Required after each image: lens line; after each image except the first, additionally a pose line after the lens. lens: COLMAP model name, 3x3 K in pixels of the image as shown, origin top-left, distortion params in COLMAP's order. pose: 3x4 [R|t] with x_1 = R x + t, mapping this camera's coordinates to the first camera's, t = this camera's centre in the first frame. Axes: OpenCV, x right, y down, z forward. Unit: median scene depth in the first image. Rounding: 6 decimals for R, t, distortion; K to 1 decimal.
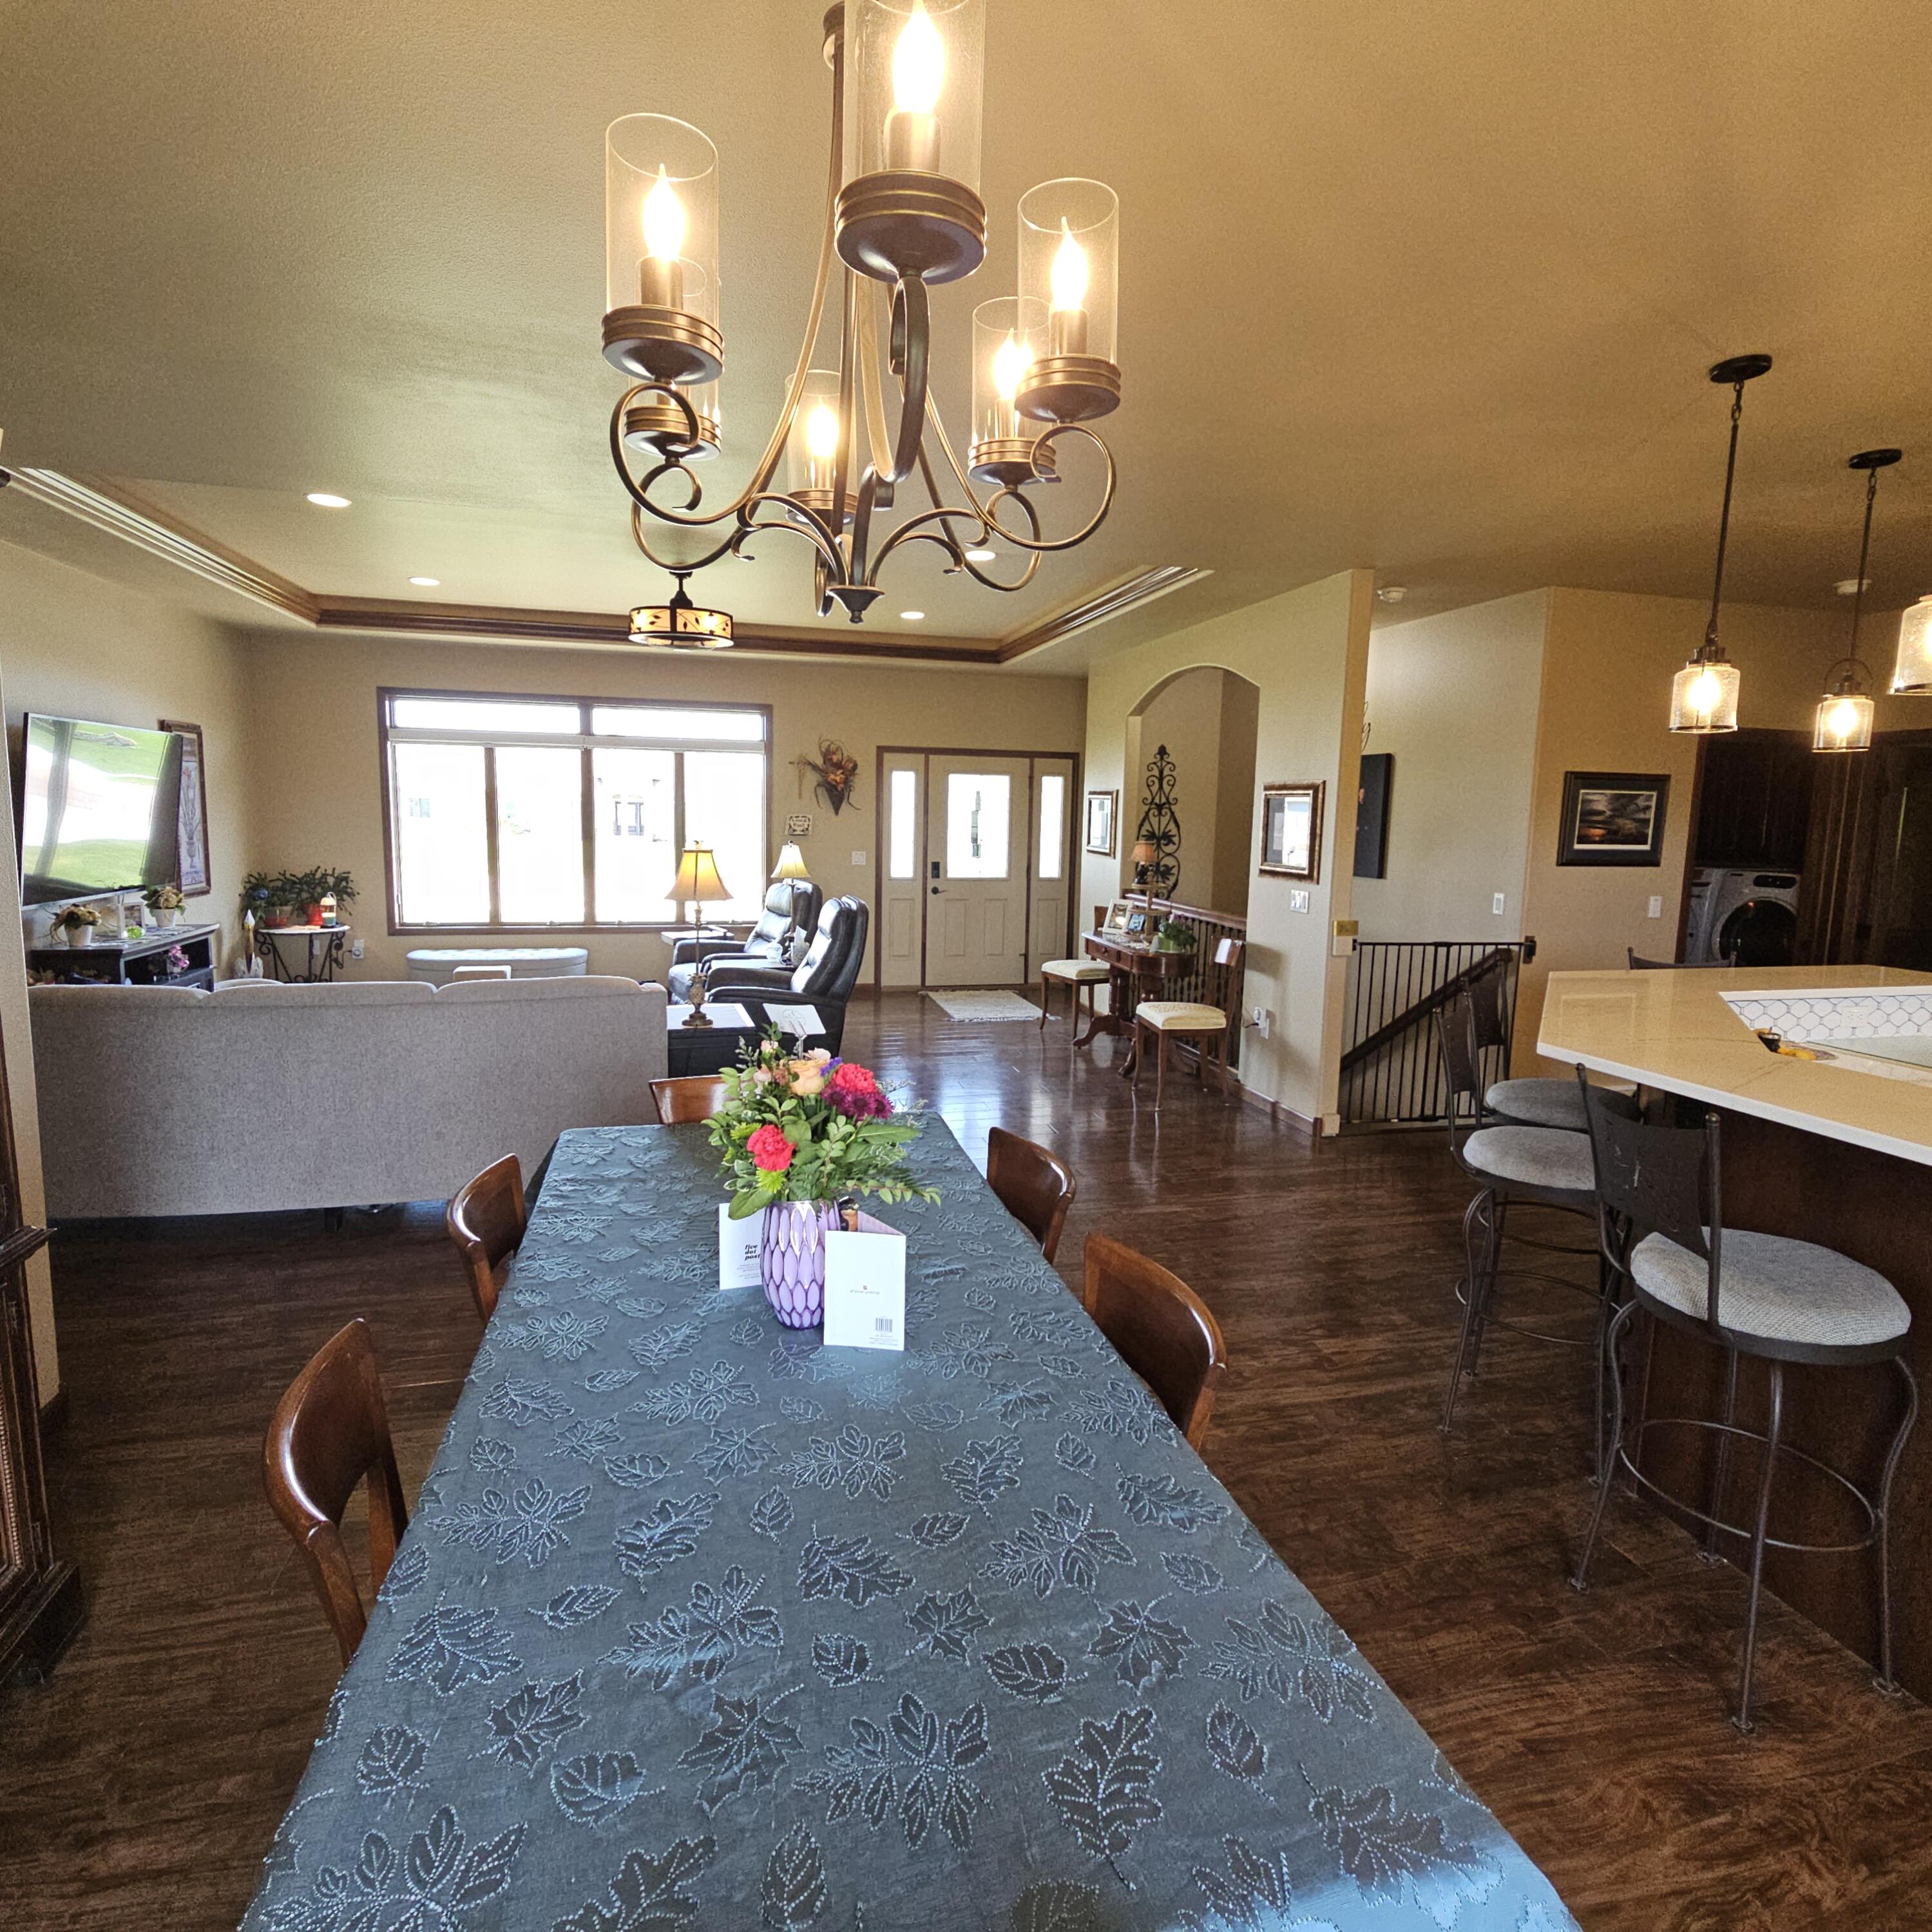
lens RADIAL K [[1051.8, 0, 961.8], [0, 1051.8, 936.8], [0, 0, 1]] dist [0.003082, -0.002404]
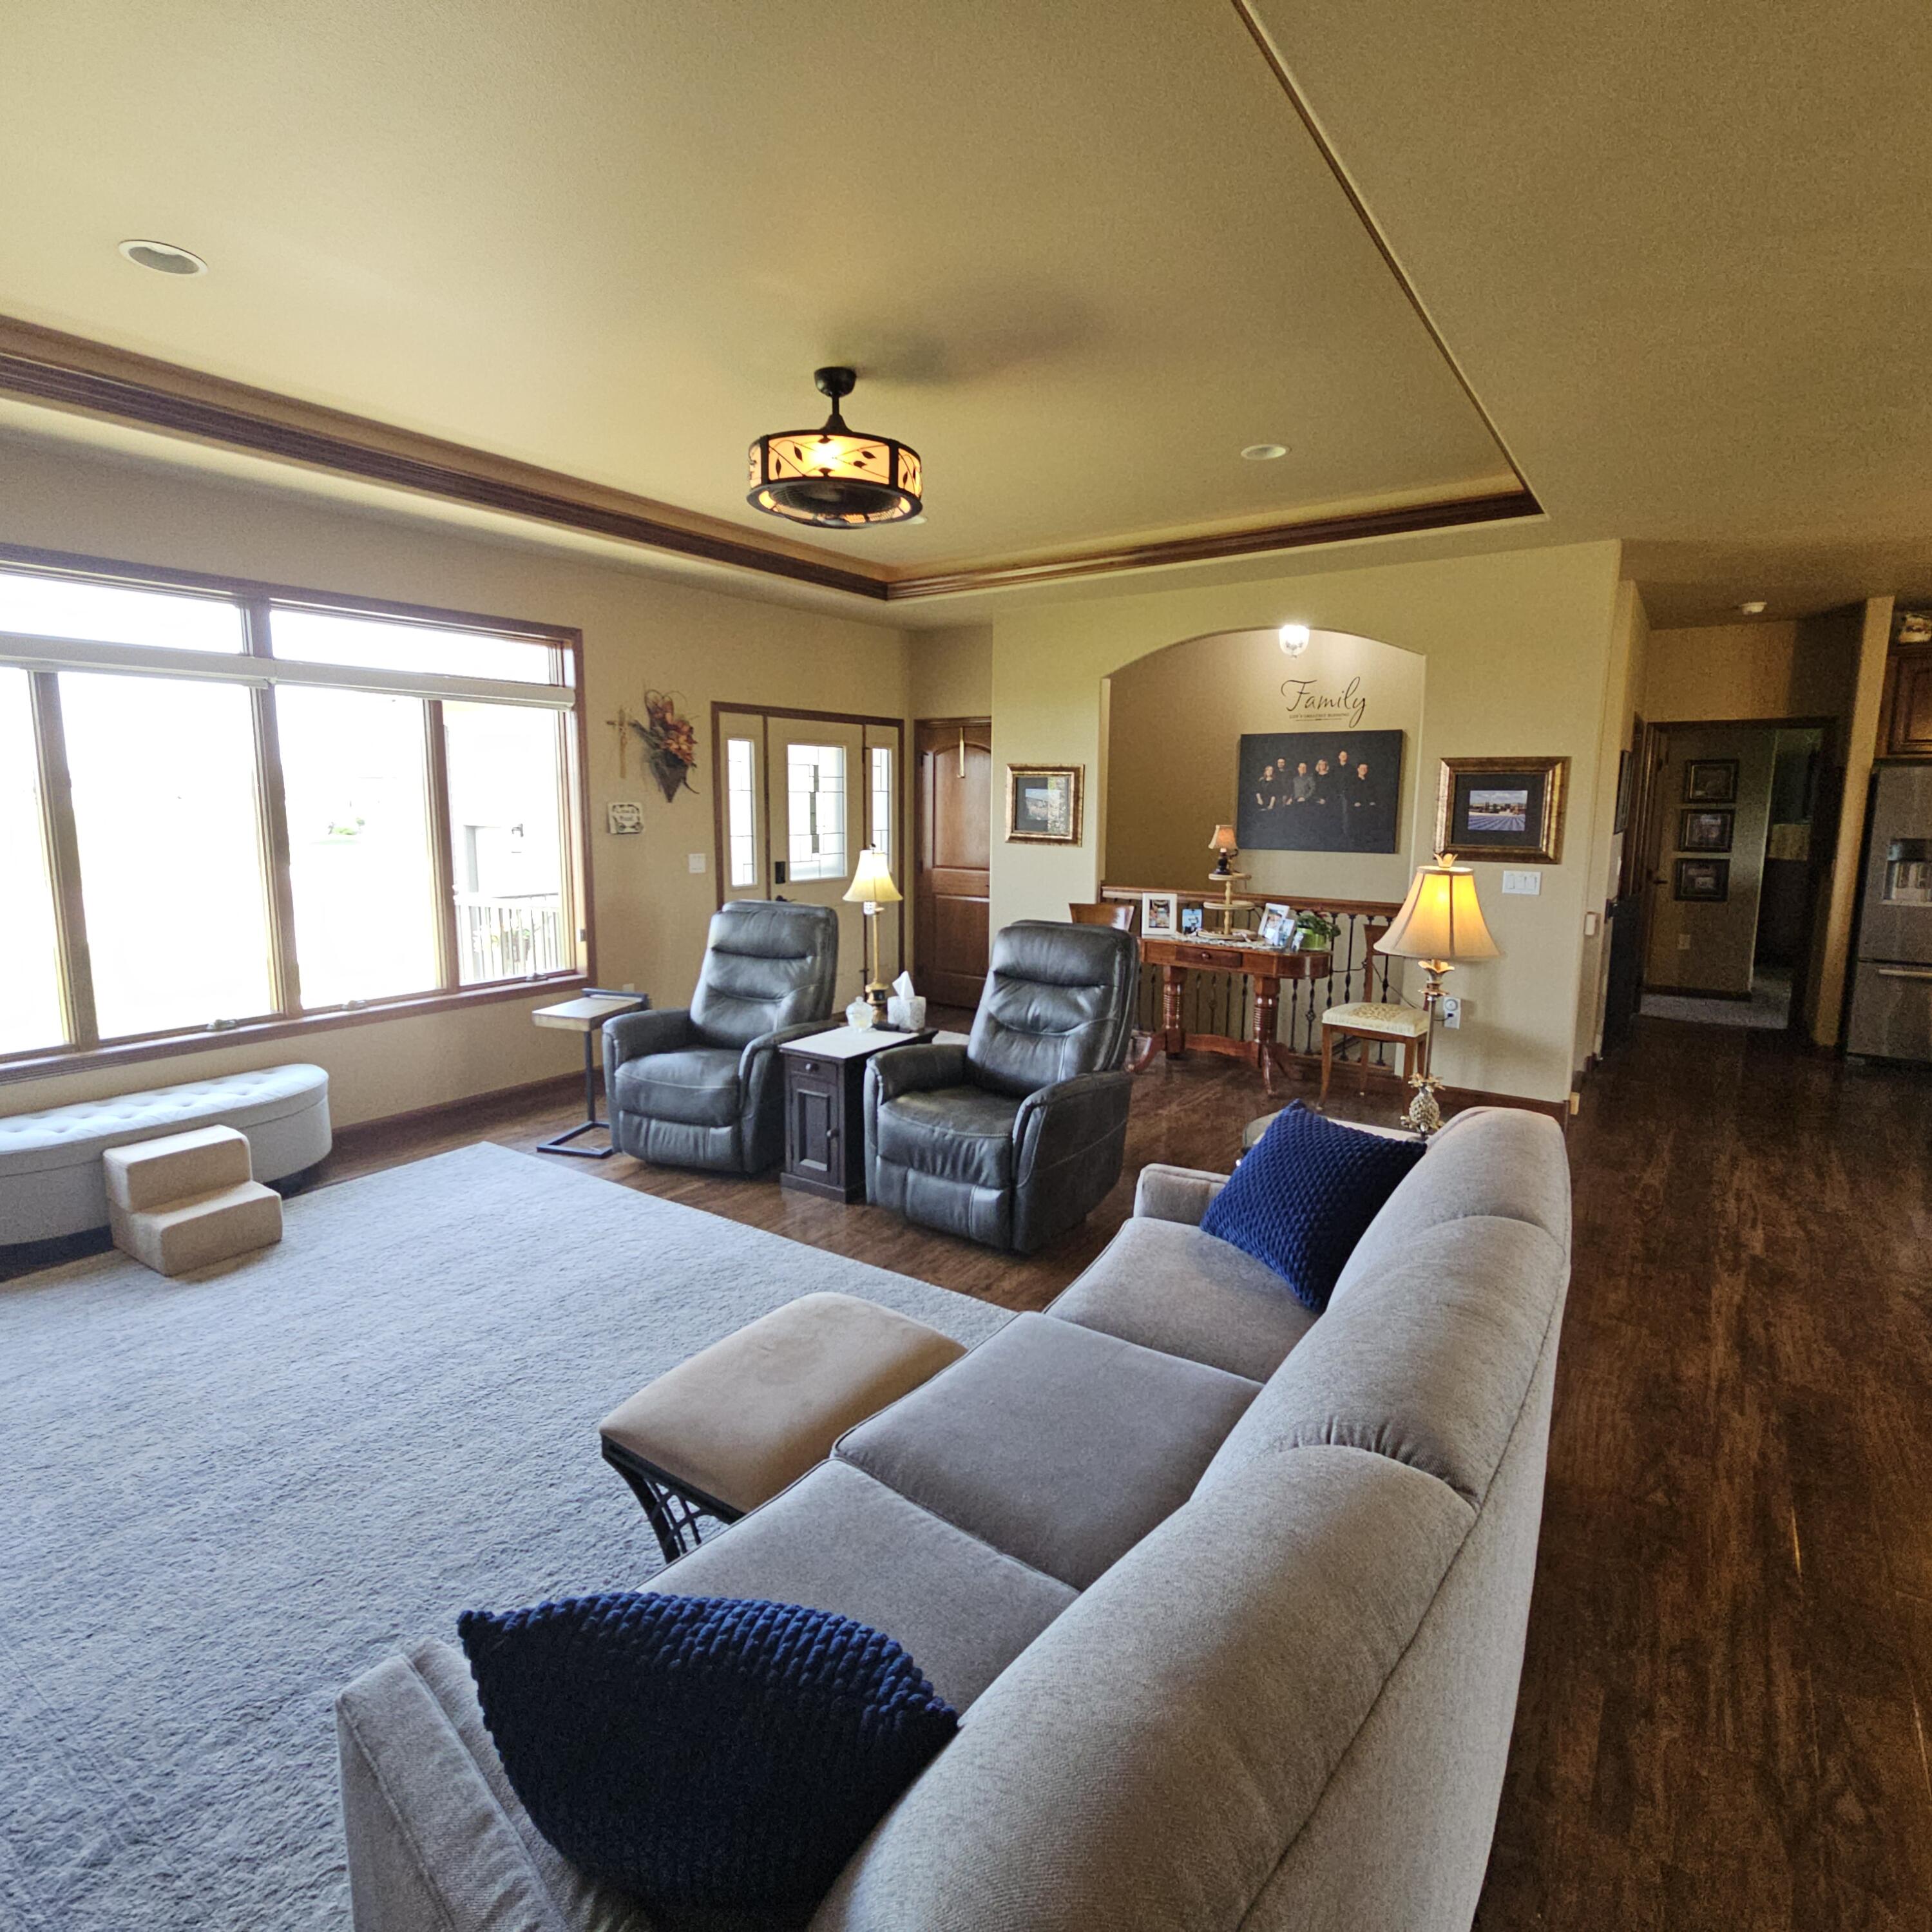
lens RADIAL K [[1051.8, 0, 957.2], [0, 1051.8, 935.5], [0, 0, 1]] dist [0.003082, -0.002404]
pose [[0.766741, -0.100696, 0.634010, -0.436602], [0.087009, 0.994809, 0.052774, -0.051548], [-0.636033, 0.014701, 0.771522, 0.374667]]
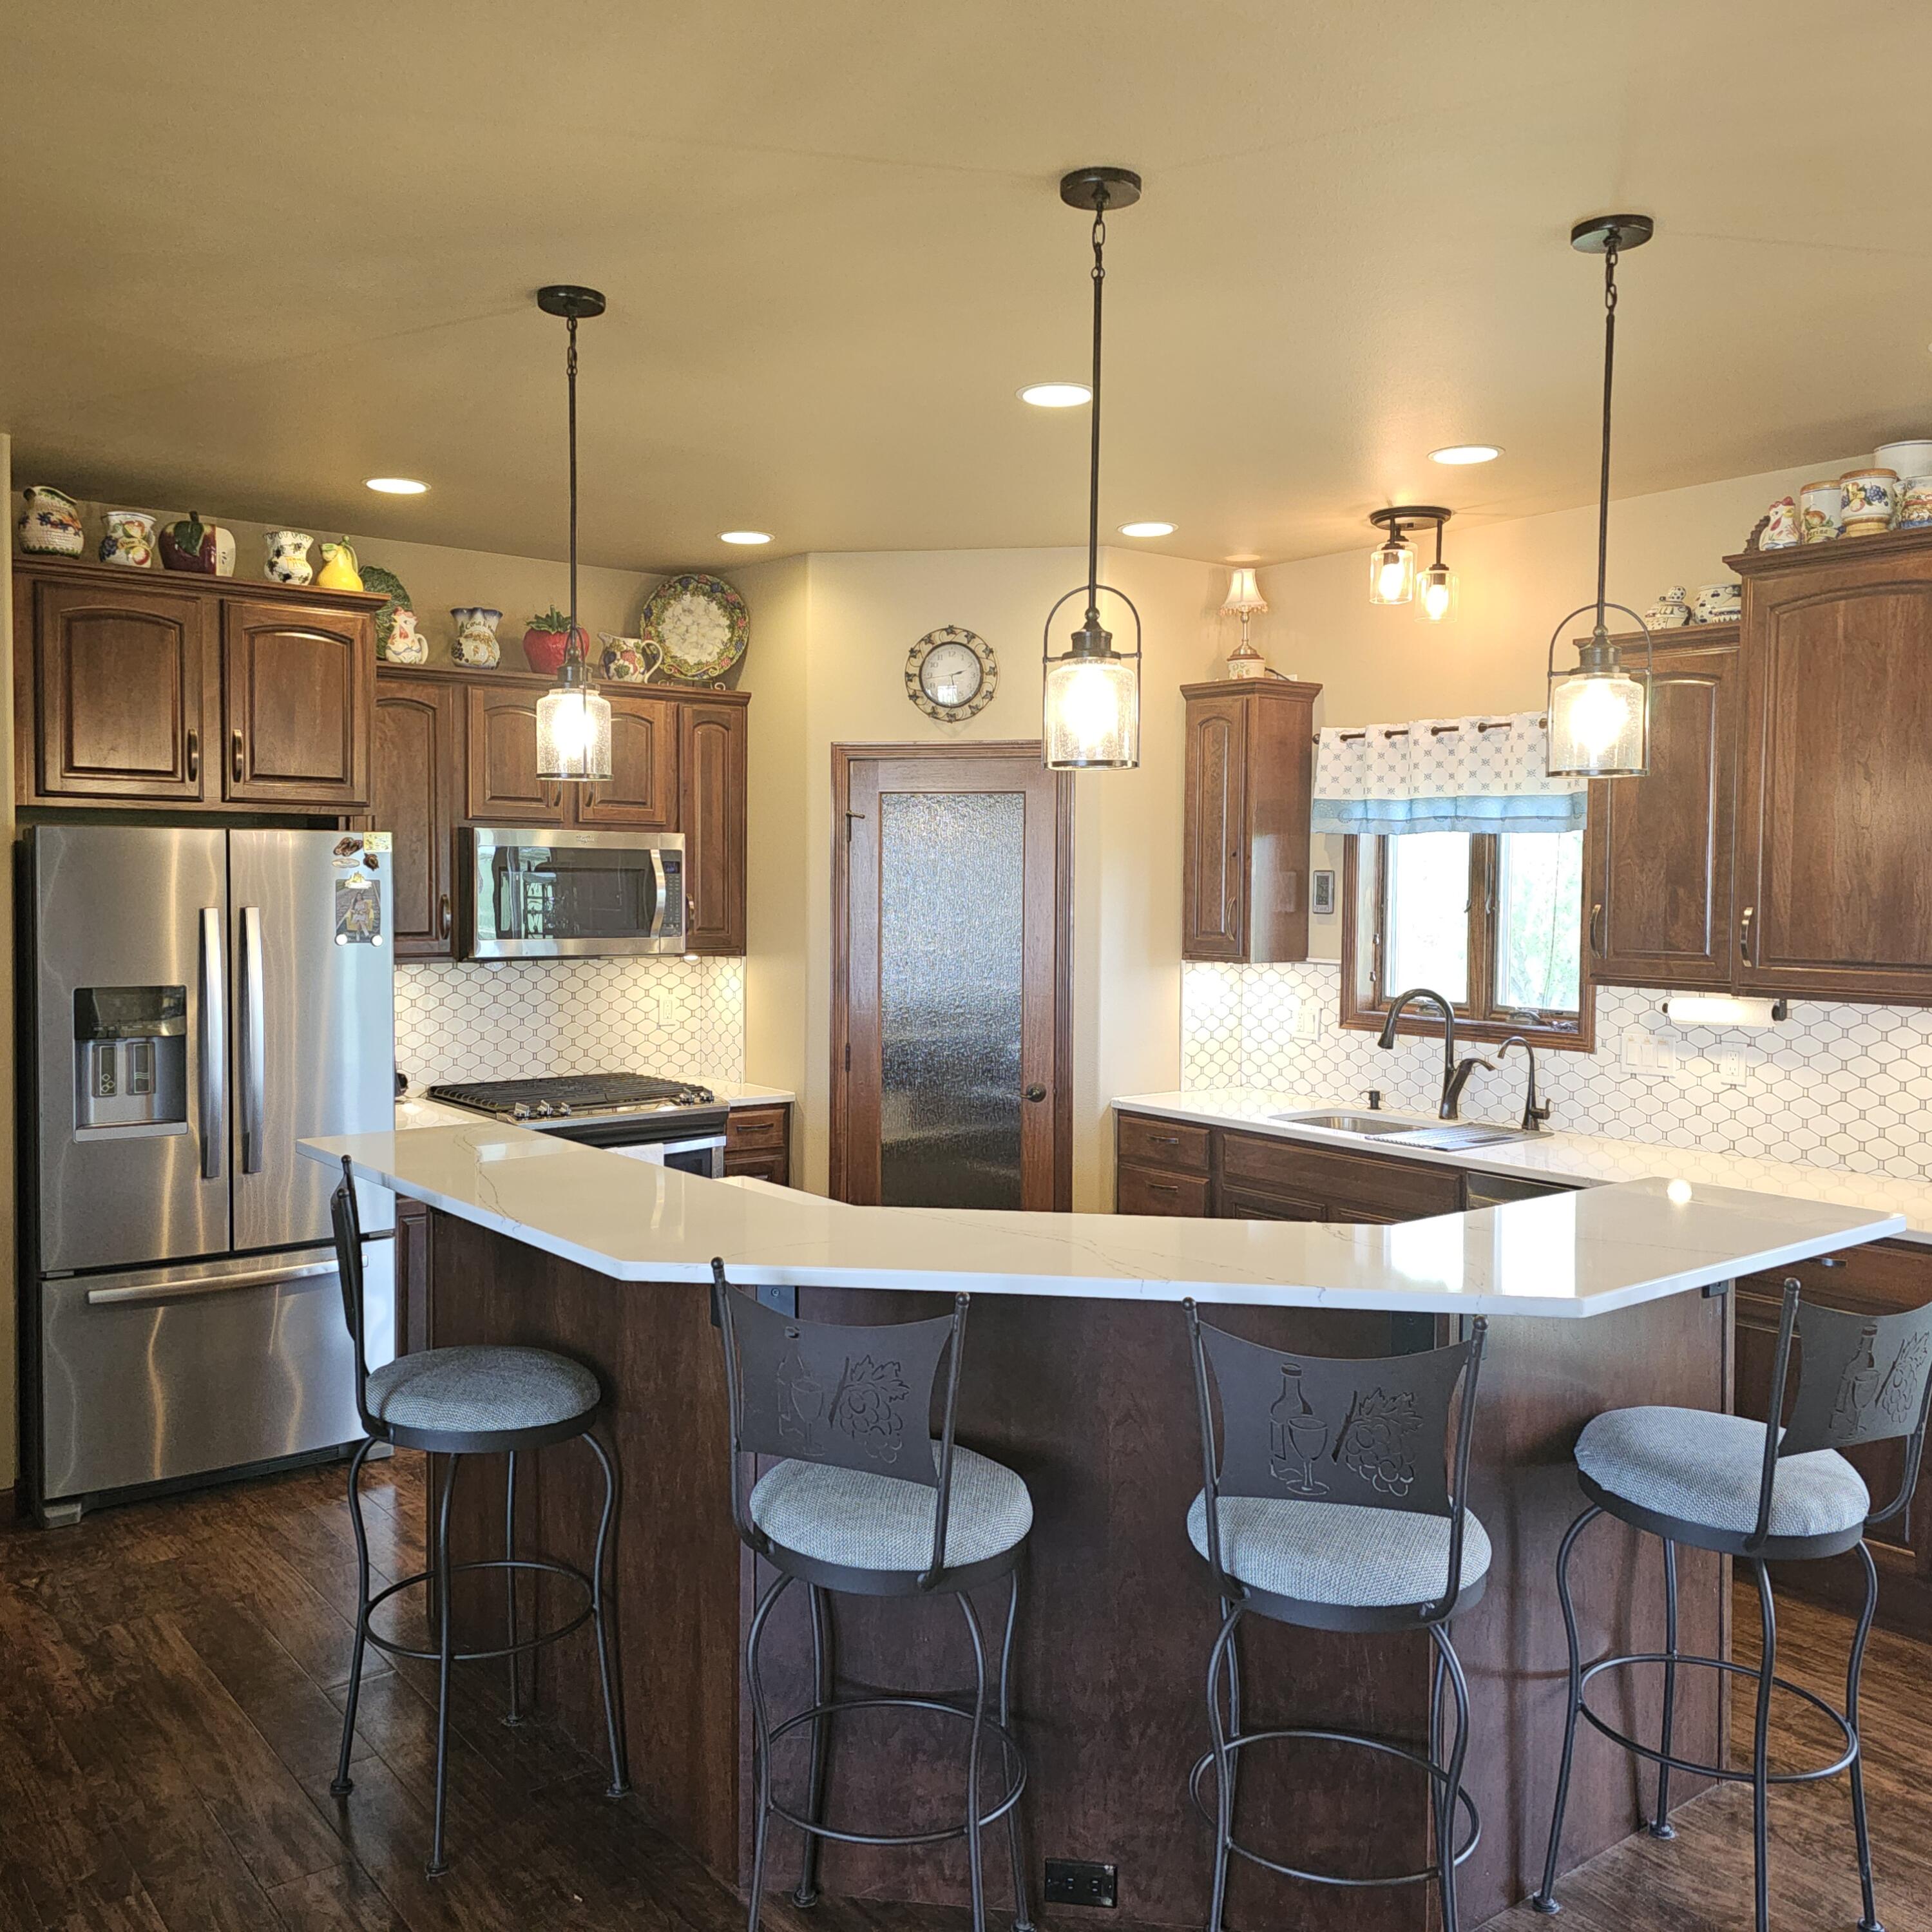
lens RADIAL K [[1722.6, 0, 915.4], [0, 1722.6, 936.2], [0, 0, 1]] dist [0.103332, -0.144637]
pose [[-0.383966, -0.057114, 0.921579, -0.057247], [0.096289, 0.990167, 0.101482, -0.068358], [-0.918313, 0.127704, -0.374691, 0.487119]]
